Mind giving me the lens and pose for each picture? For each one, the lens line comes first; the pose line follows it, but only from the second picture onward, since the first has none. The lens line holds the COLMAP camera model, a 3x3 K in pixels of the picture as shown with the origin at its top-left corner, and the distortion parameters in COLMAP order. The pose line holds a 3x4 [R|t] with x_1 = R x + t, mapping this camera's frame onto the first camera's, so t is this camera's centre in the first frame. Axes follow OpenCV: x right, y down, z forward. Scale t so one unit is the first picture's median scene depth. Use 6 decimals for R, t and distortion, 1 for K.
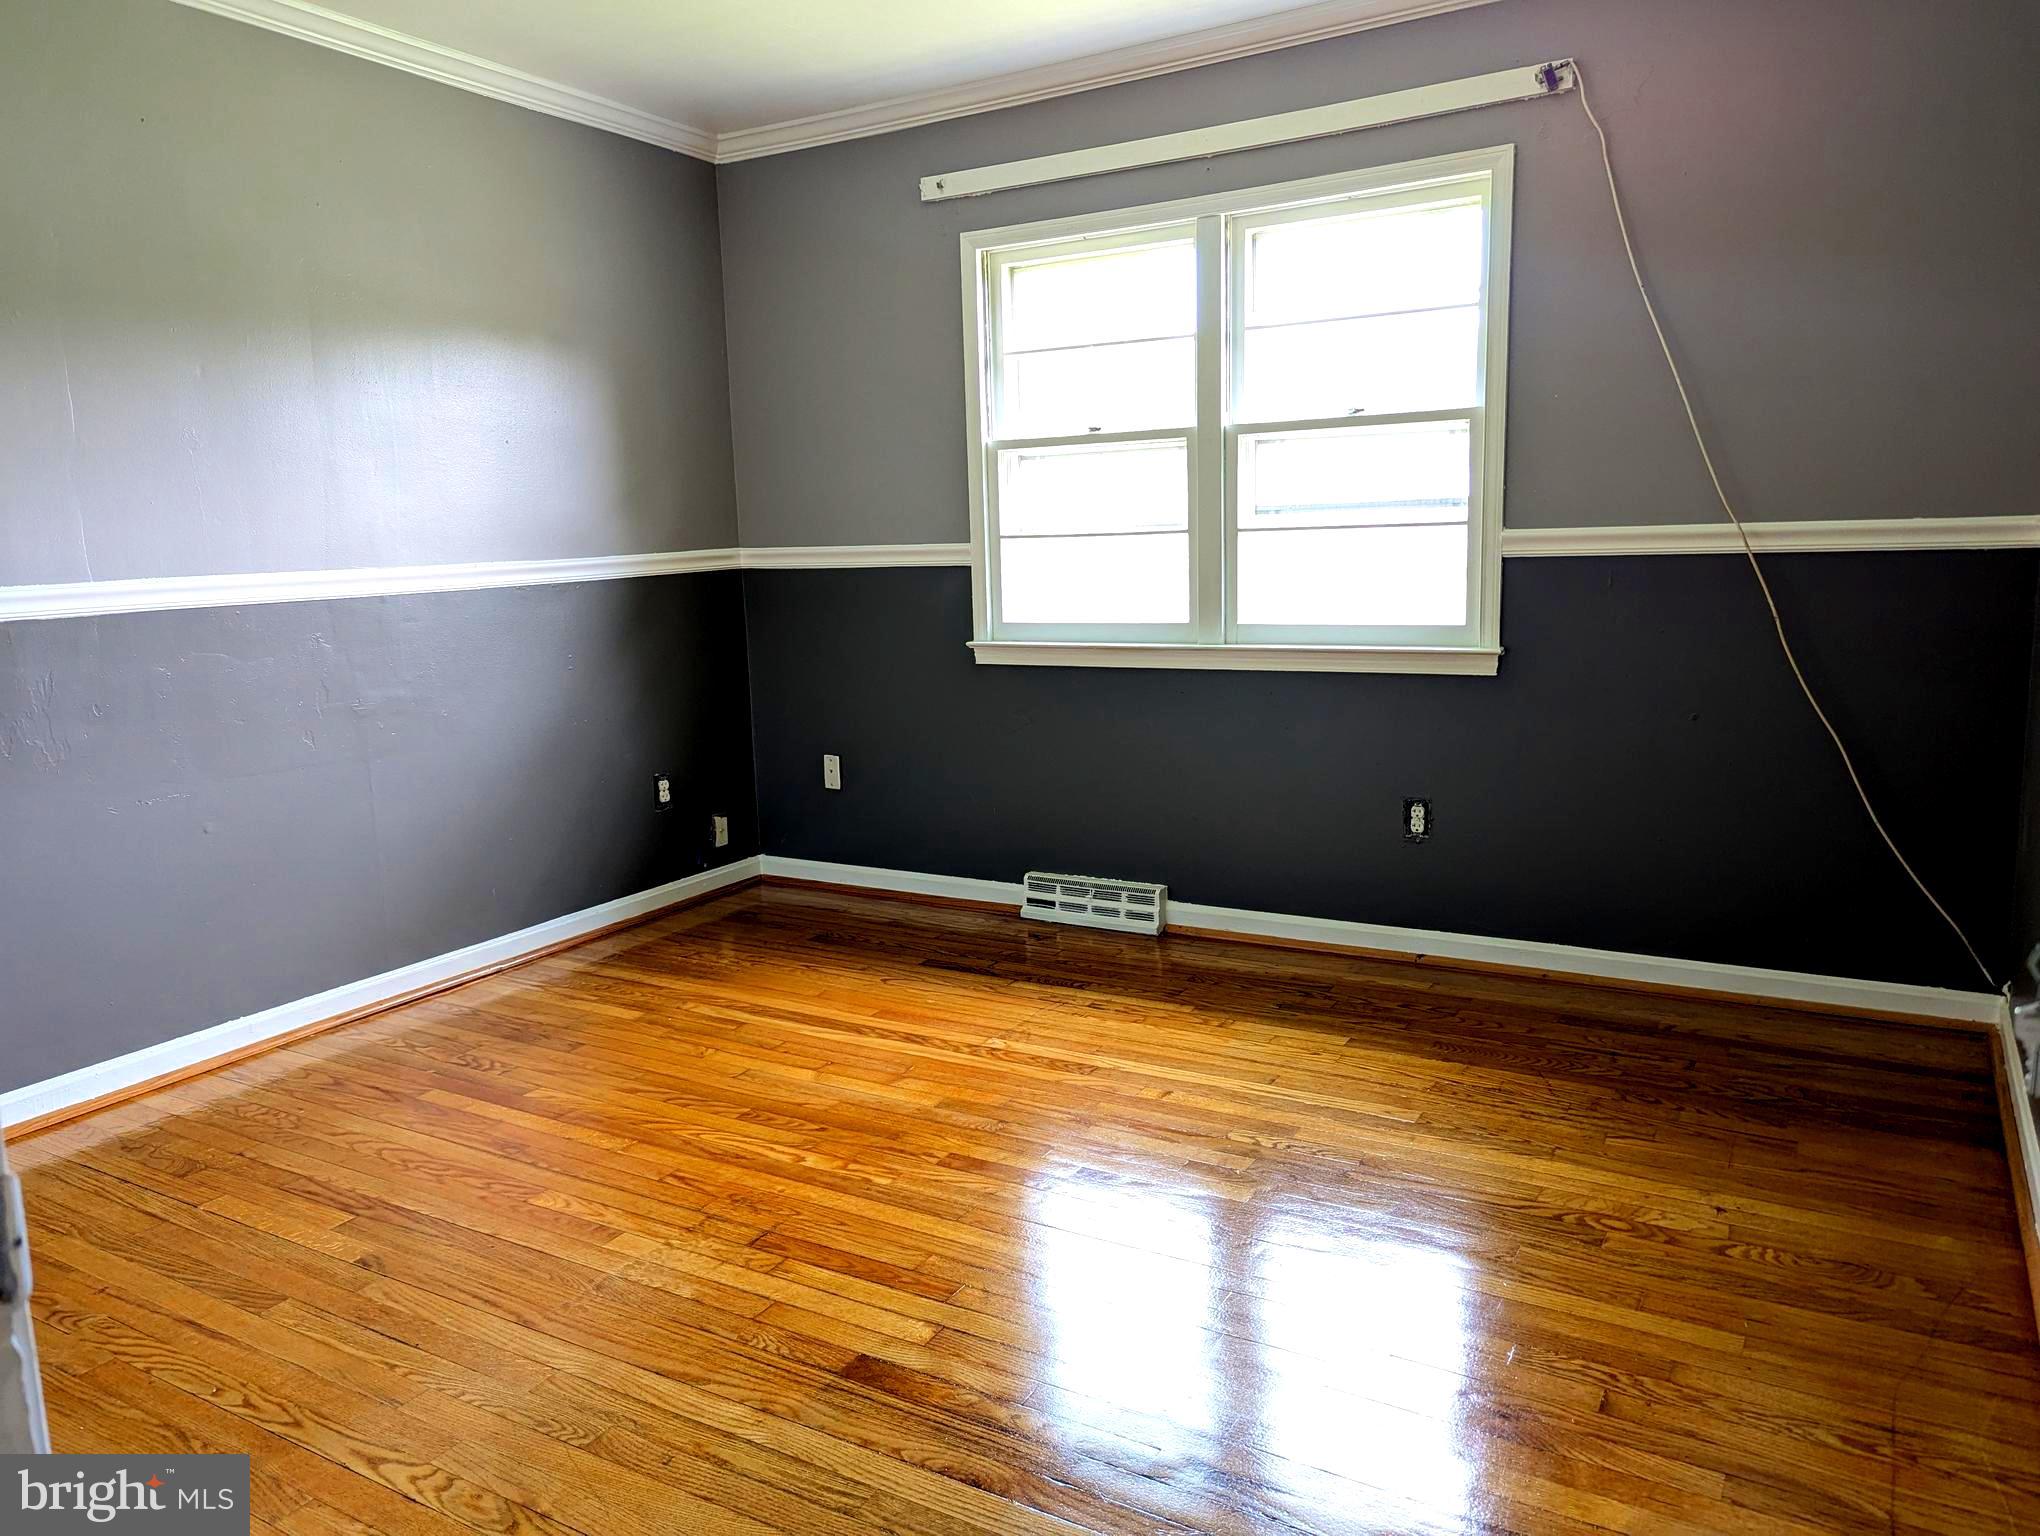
lens RADIAL K [[1491.3, 0, 1020.0], [0, 1491.3, 768.0], [0, 0, 1]] dist [0.034535, -0.001183]
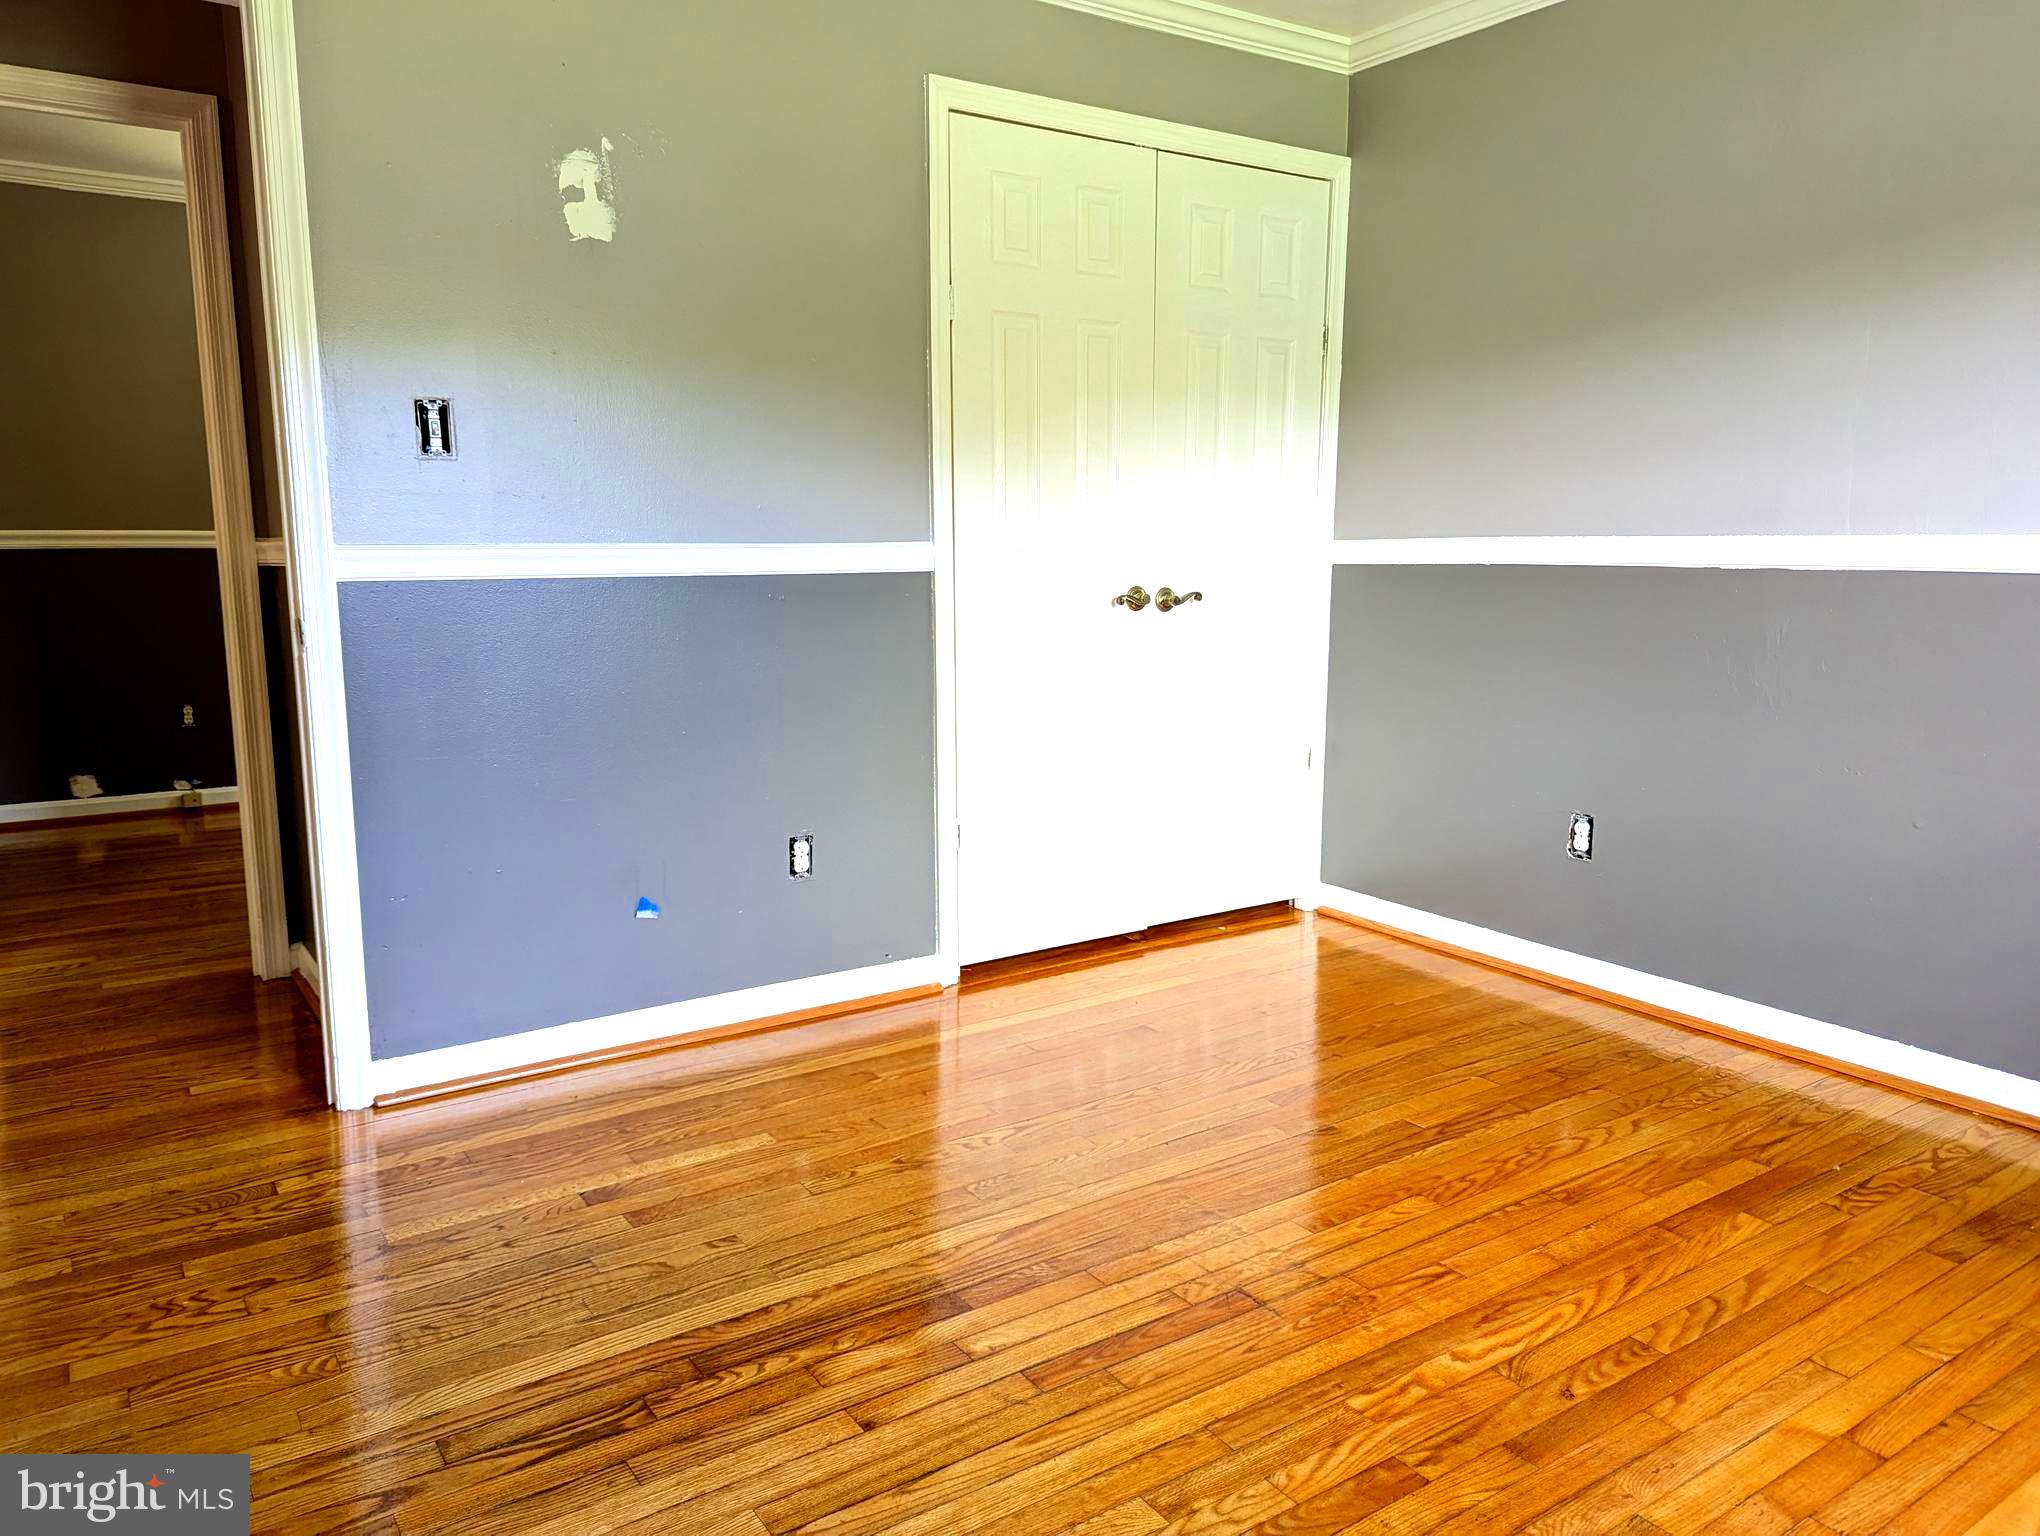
lens RADIAL K [[1491.3, 0, 1020.0], [0, 1491.3, 768.0], [0, 0, 1]] dist [0.034535, -0.001183]
pose [[-0.453632, 0.169605, -0.874901, 0.533098], [-0.135110, 0.957287, 0.255629, -0.166634], [0.880888, 0.234169, -0.411341, 1.037600]]
